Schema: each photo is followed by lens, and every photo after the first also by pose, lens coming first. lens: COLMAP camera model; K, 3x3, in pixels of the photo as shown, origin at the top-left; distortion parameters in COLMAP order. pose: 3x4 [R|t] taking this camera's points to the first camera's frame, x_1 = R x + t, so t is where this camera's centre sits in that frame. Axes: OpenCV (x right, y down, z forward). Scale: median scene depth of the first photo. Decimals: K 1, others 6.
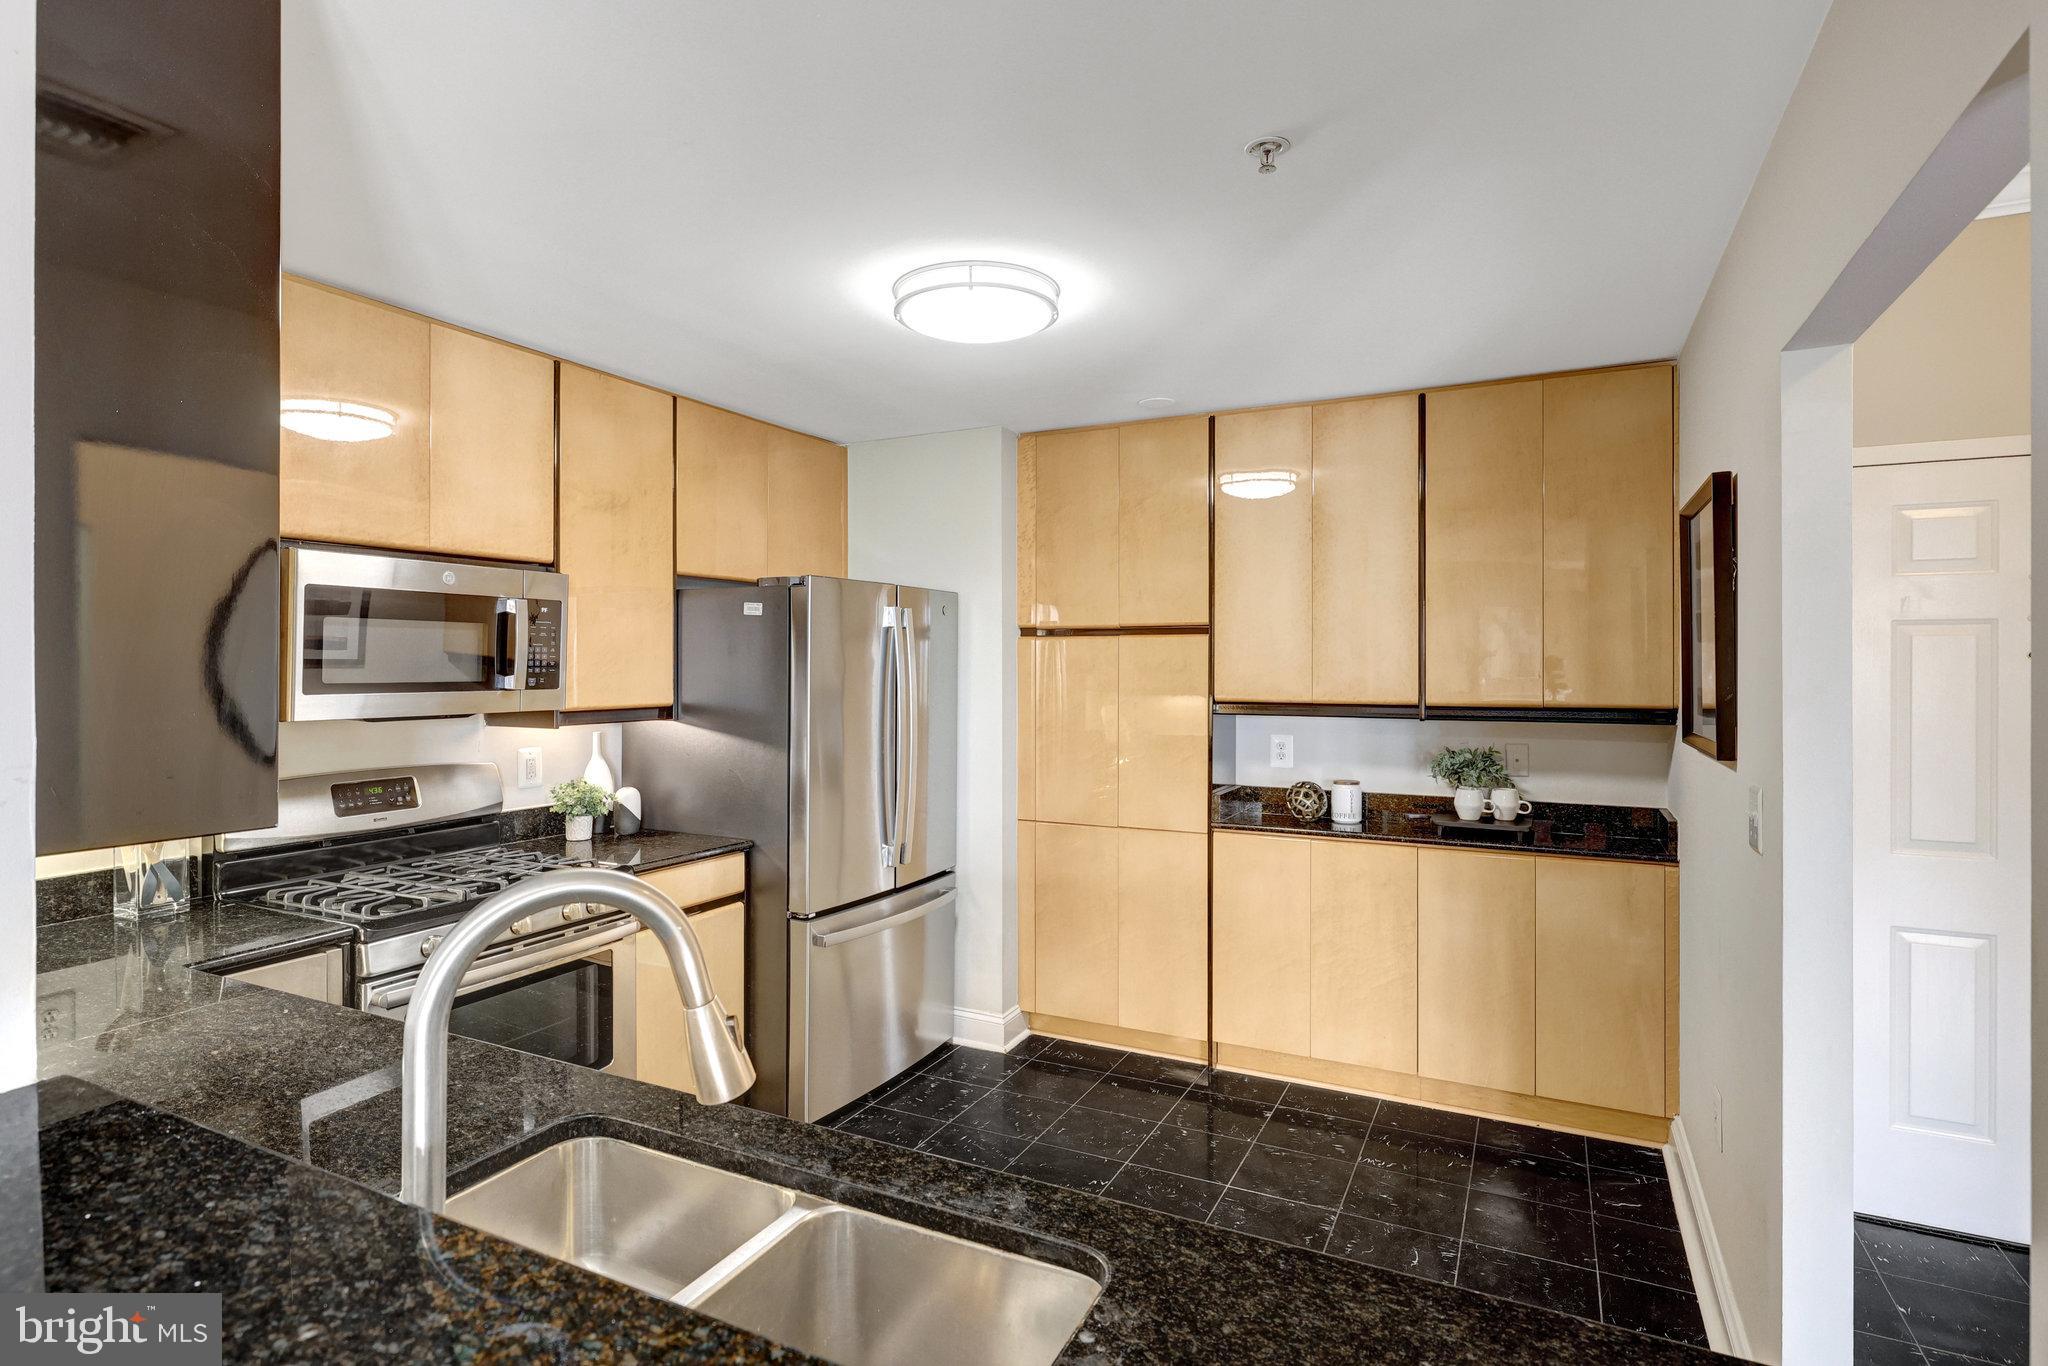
lens RADIAL K [[1048.4, 0, 1033.9], [0, 1048.4, 664.9], [0, 0, 1]] dist [-0.008870, -0.000165]
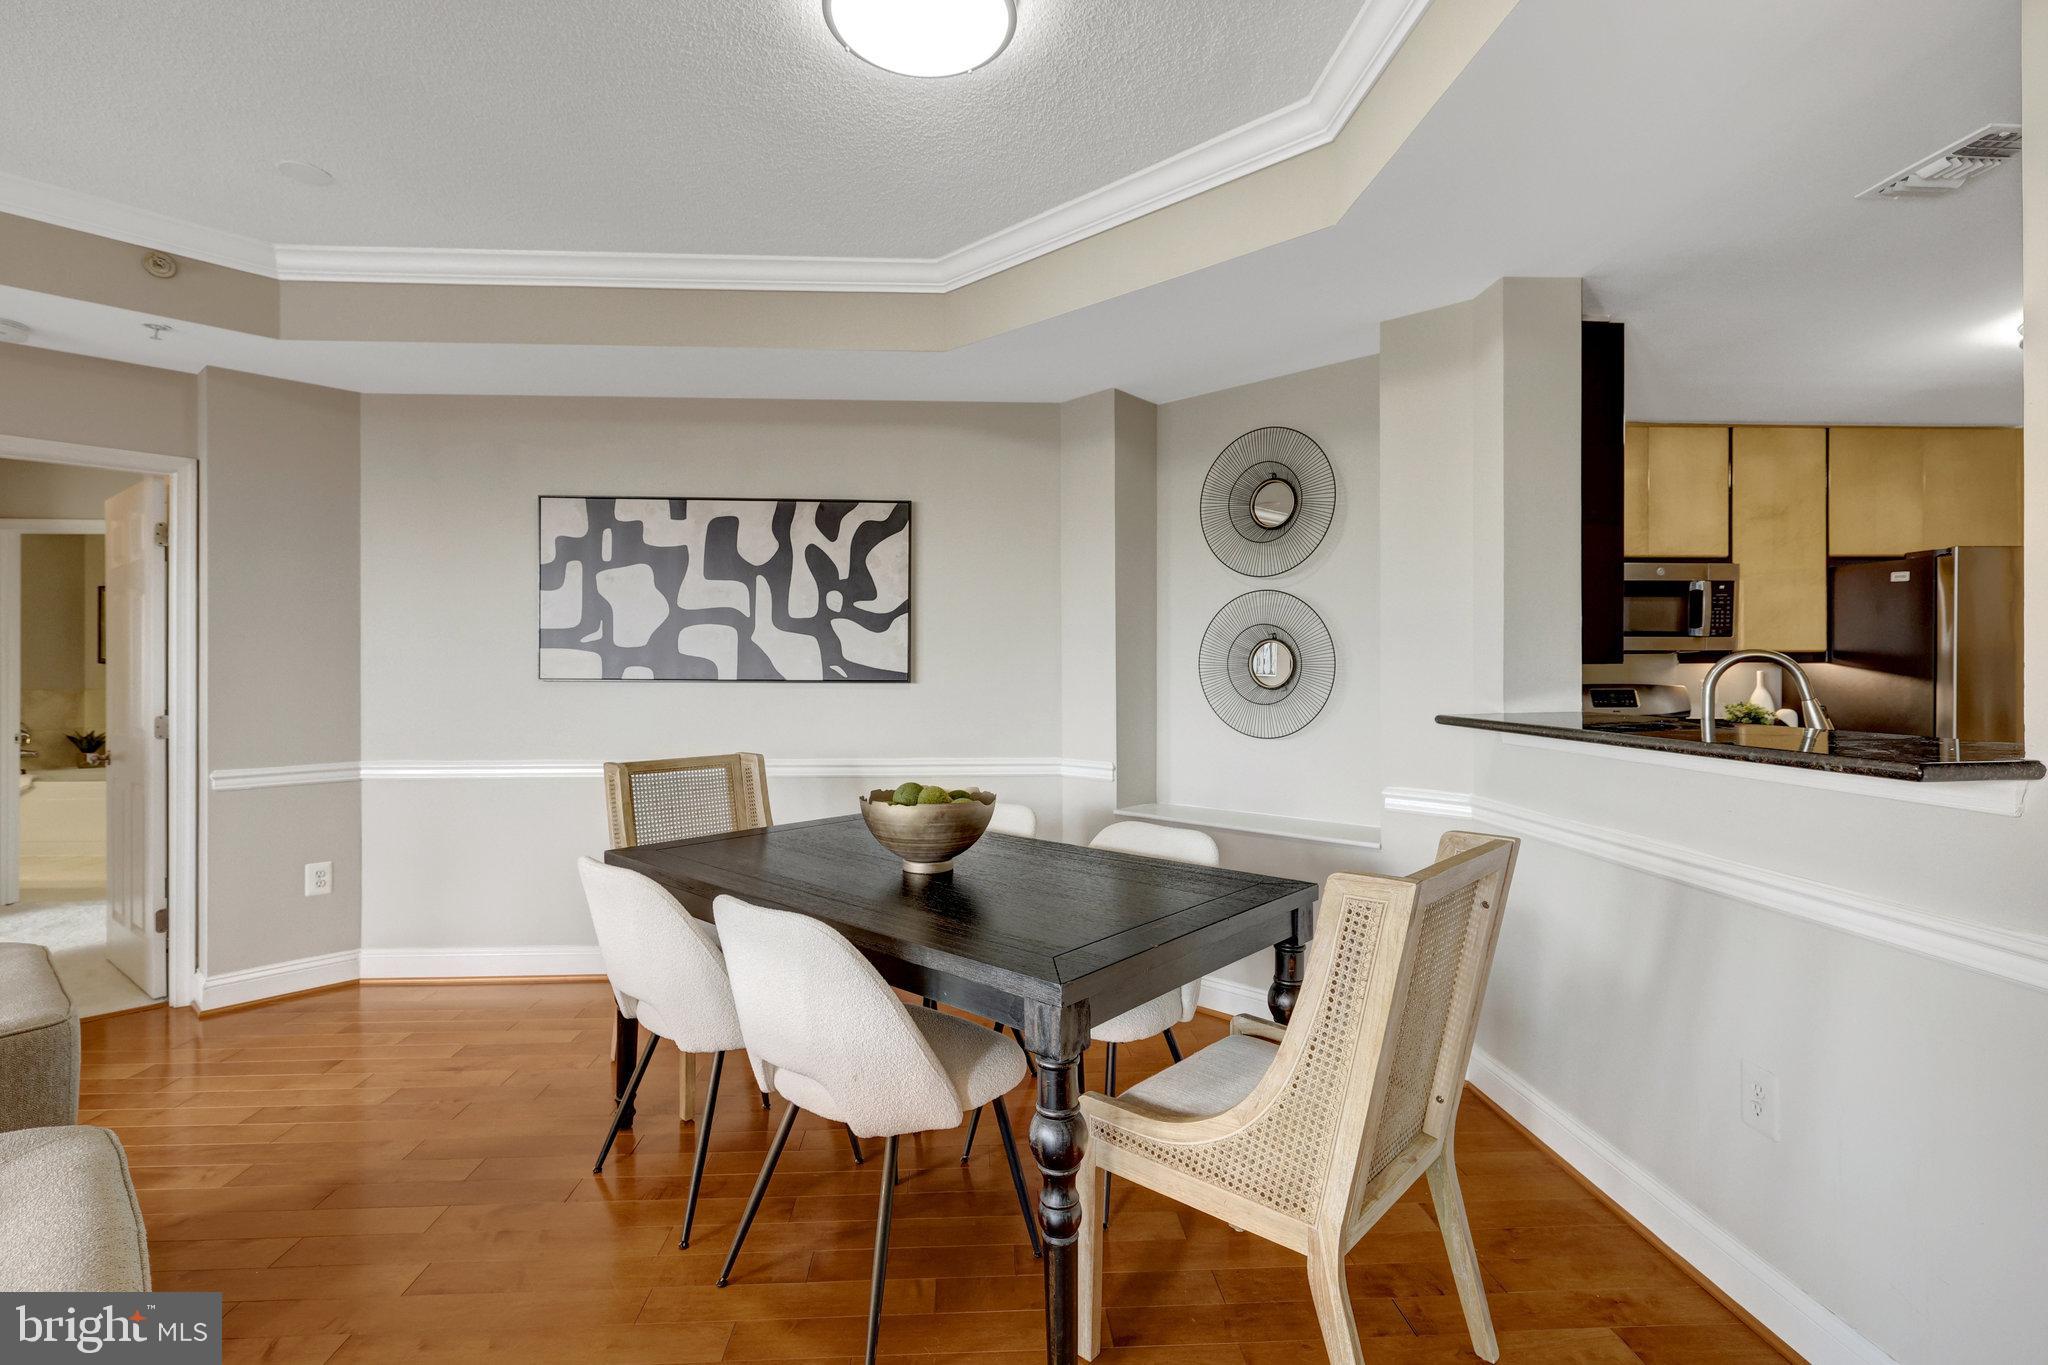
lens RADIAL K [[961.3, 0, 982.2], [0, 961.3, 680.6], [0, 0, 1]] dist [-0.001893, 0.000282]
pose [[0.478603, 0.003041, -0.878026, 0.251676], [0.003327, 0.999981, 0.005277, 0.070593], [0.878025, -0.005446, 0.478583, -0.625832]]
